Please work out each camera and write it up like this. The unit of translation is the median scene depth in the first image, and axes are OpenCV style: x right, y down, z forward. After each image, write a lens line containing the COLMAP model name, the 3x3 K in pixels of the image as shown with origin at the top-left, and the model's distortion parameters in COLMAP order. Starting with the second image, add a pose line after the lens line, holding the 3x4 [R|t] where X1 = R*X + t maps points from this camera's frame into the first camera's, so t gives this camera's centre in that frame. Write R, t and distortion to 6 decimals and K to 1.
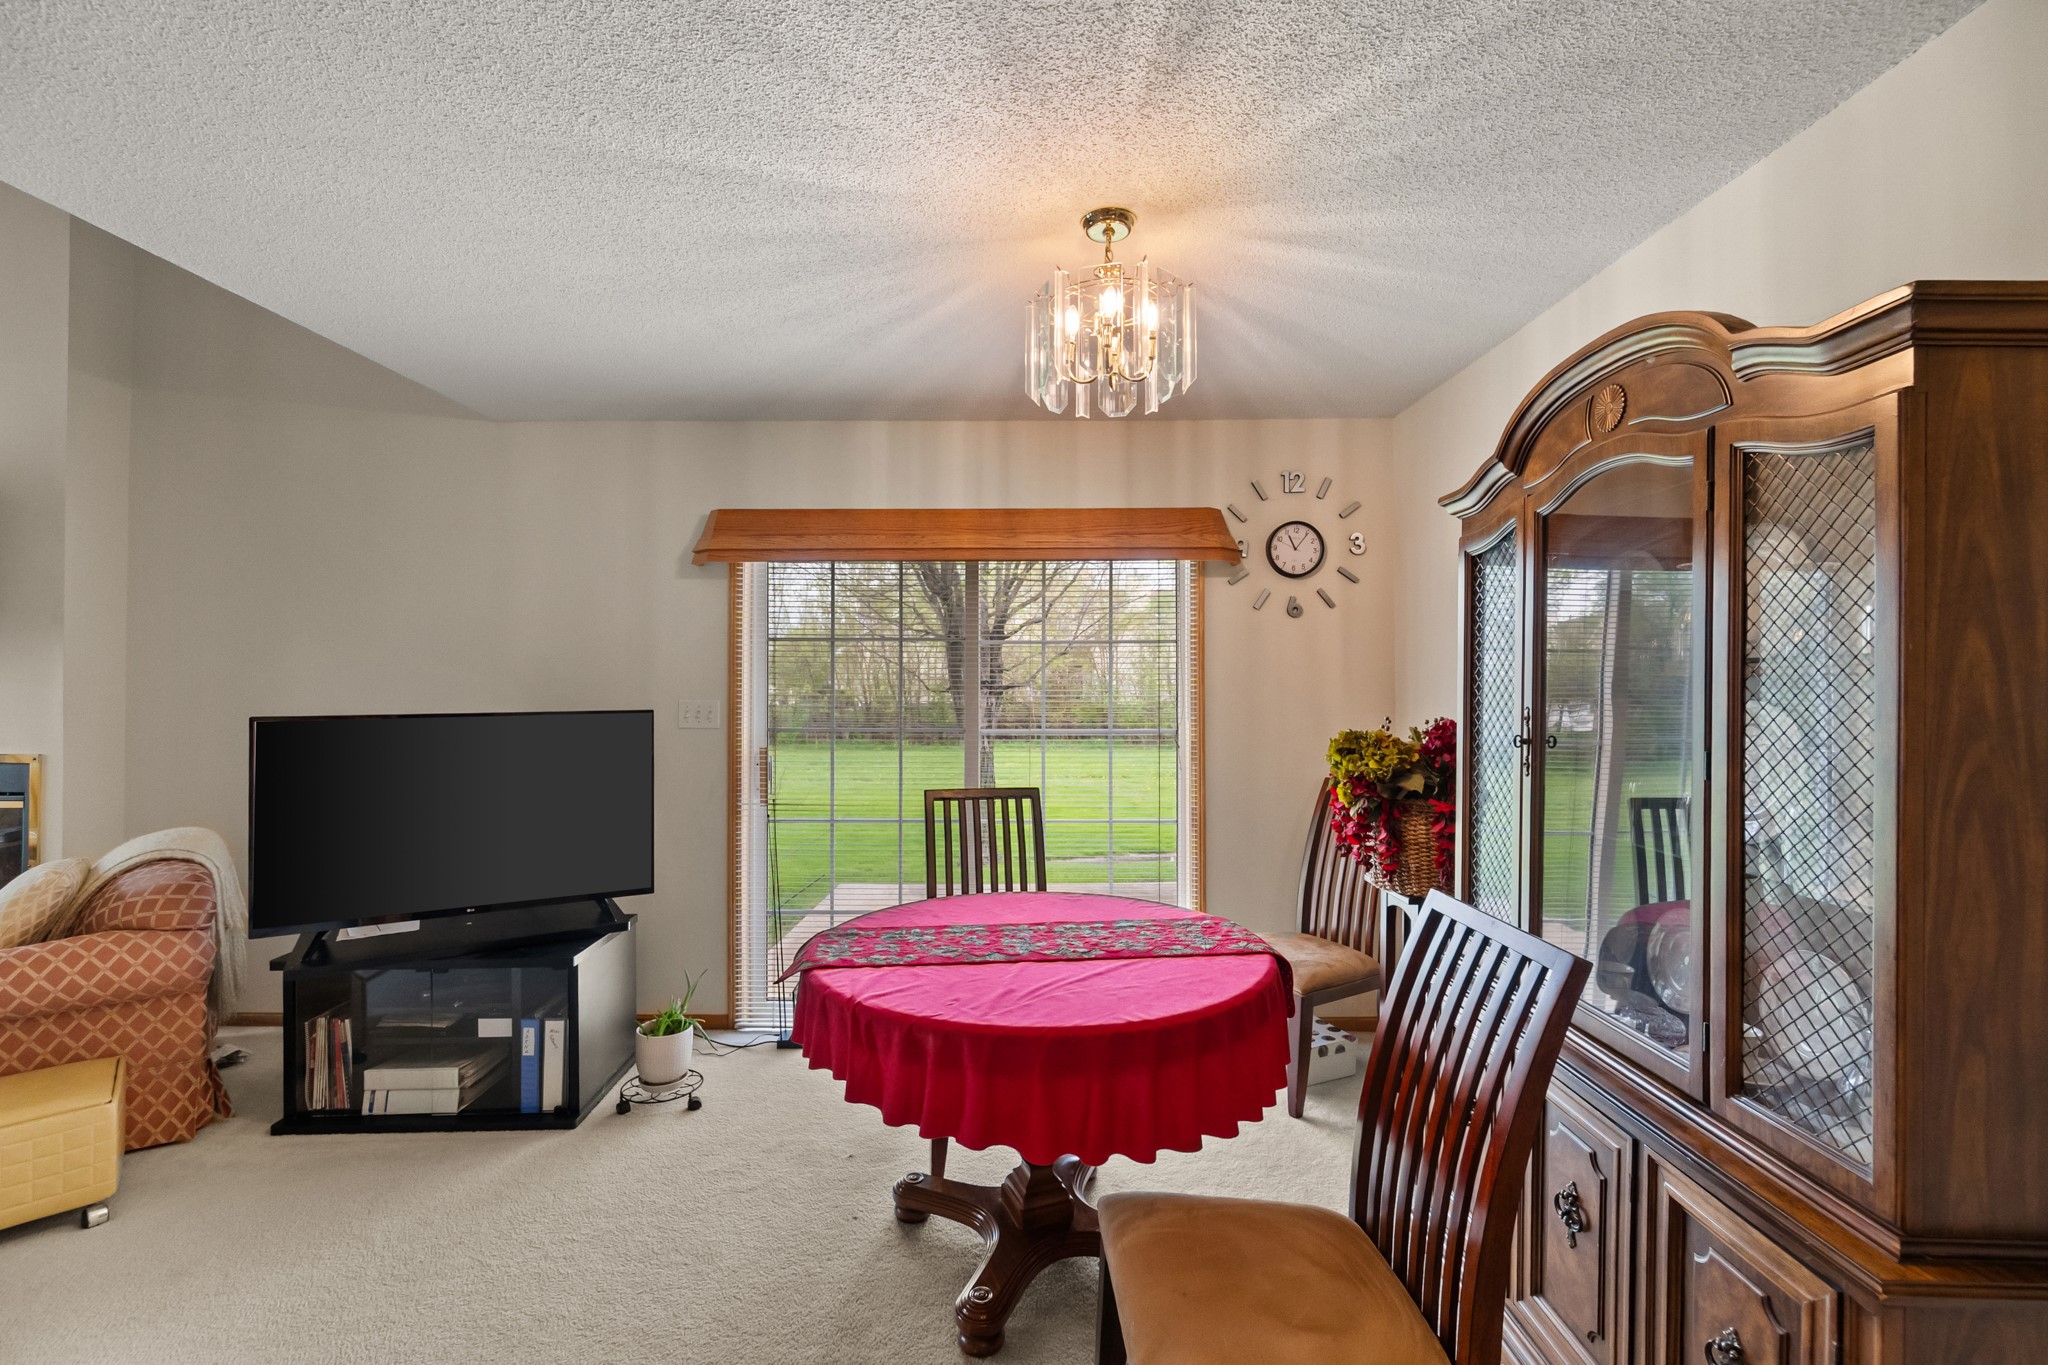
lens RADIAL K [[883.9, 0, 1034.6], [0, 883.9, 692.4], [0, 0, 1]] dist [-0.008477, 0.003569]
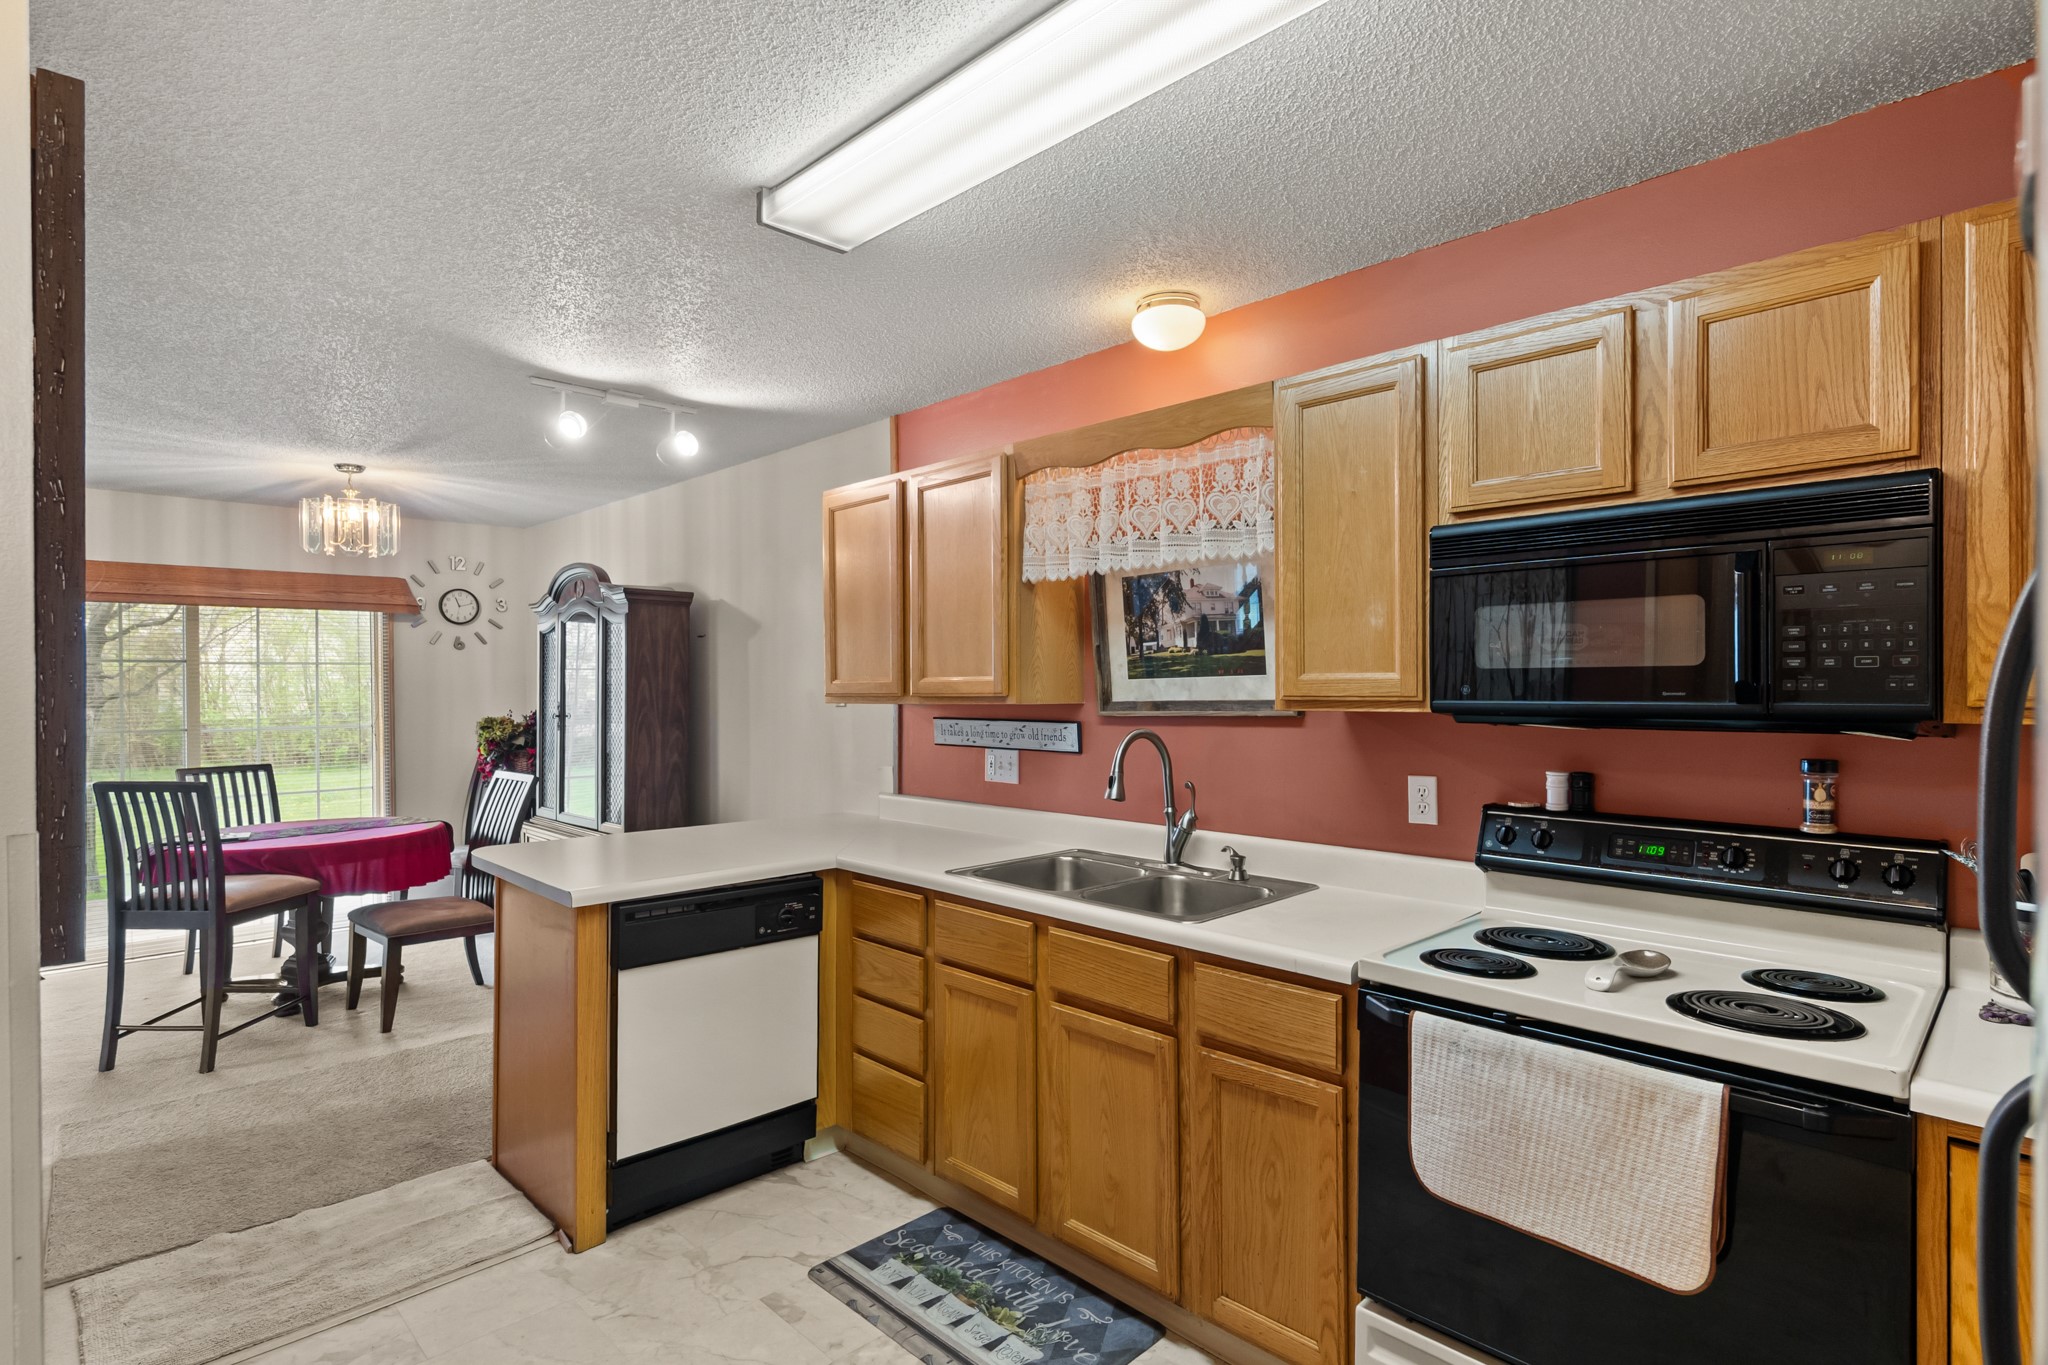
lens RADIAL K [[990.7, 0, 1018.1], [0, 990.7, 682.2], [0, 0, 1]] dist [-0.013475, -0.000261]
pose [[0.710743, -0.006069, 0.703426, -0.241531], [0.015979, 0.999844, -0.007518, 0.001764], [-0.703271, 0.016583, 0.710729, -0.976731]]
